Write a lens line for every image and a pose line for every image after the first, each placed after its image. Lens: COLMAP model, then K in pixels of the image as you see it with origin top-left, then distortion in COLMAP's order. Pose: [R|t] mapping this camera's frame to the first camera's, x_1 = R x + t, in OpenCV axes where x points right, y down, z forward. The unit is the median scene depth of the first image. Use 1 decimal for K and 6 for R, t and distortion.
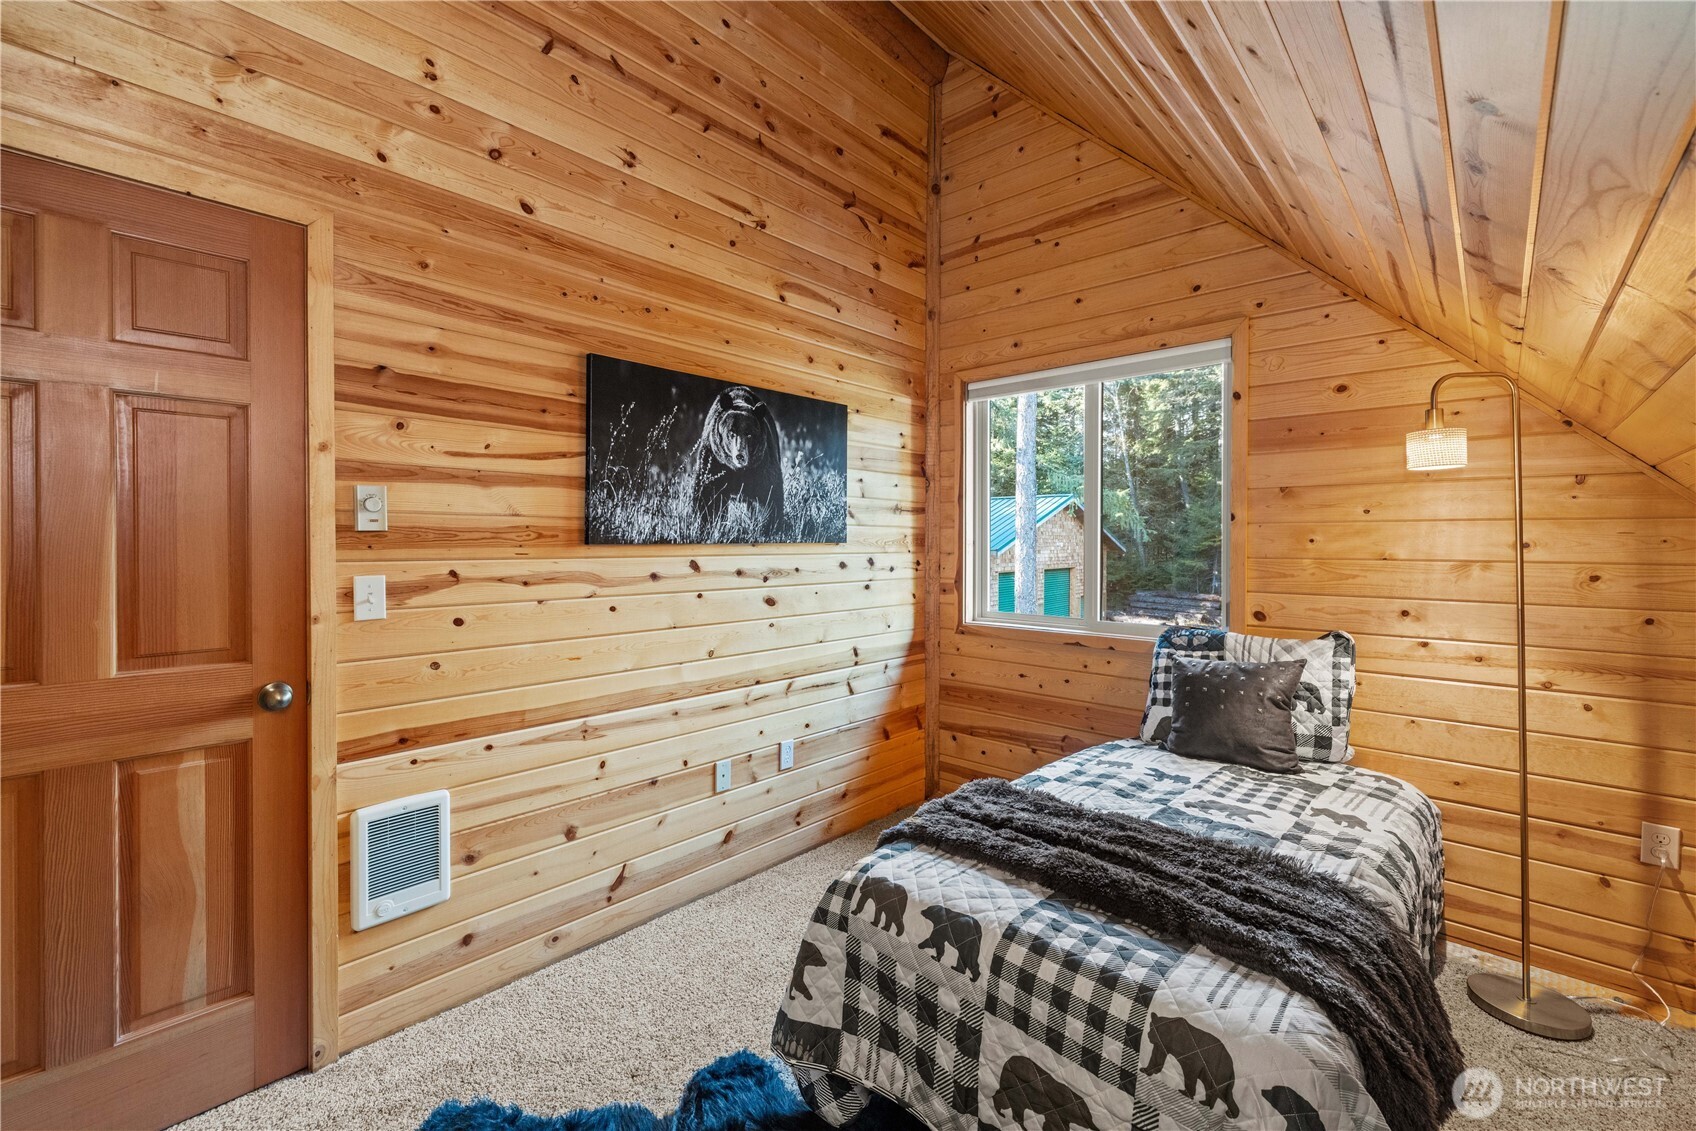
lens RADIAL K [[710.6, 0, 842.8], [0, 710.6, 547.8], [0, 0, 1]] dist [-0.001605, 0.000239]
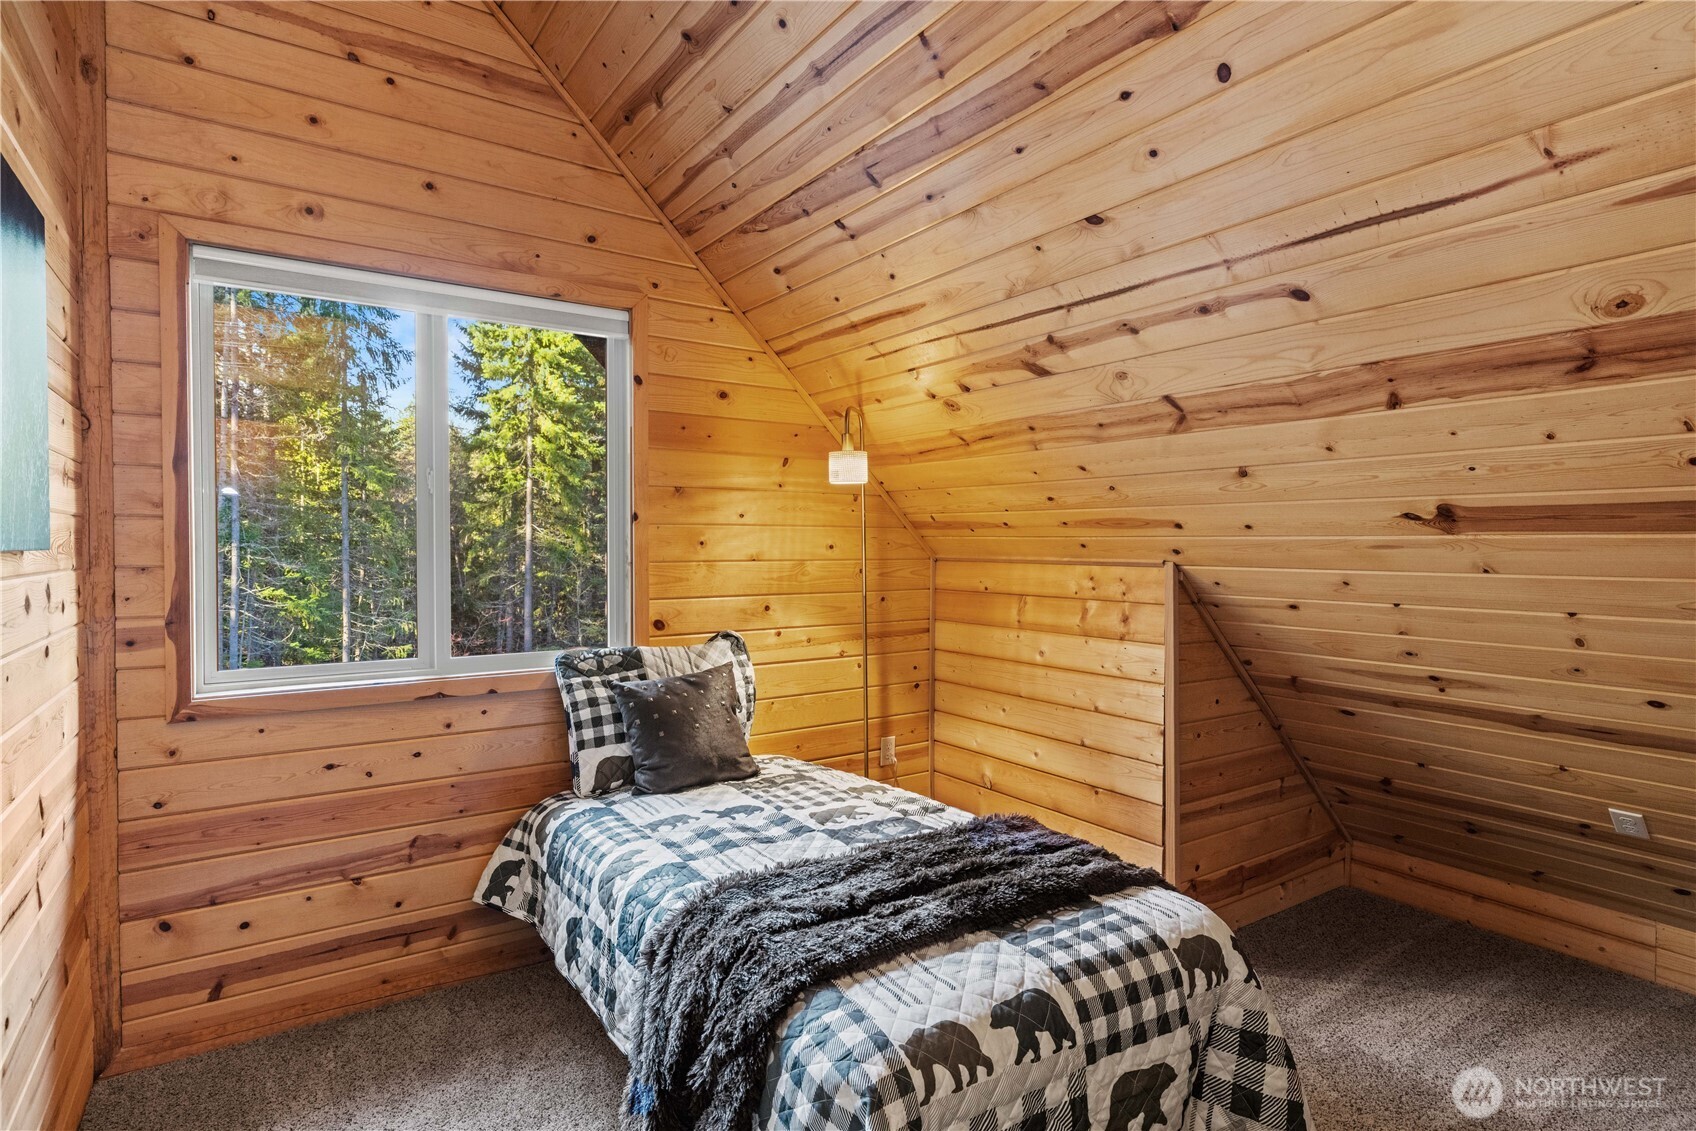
lens RADIAL K [[866.0, 0, 842.8], [0, 866.0, 565.1], [0, 0, 1]] dist [-0.003468, -0.000457]
pose [[0.229126, -0.026651, 0.973032, -0.592813], [0.008140, 0.999643, 0.025463, -0.010806], [-0.973363, 0.002087, 0.229261, 0.671935]]
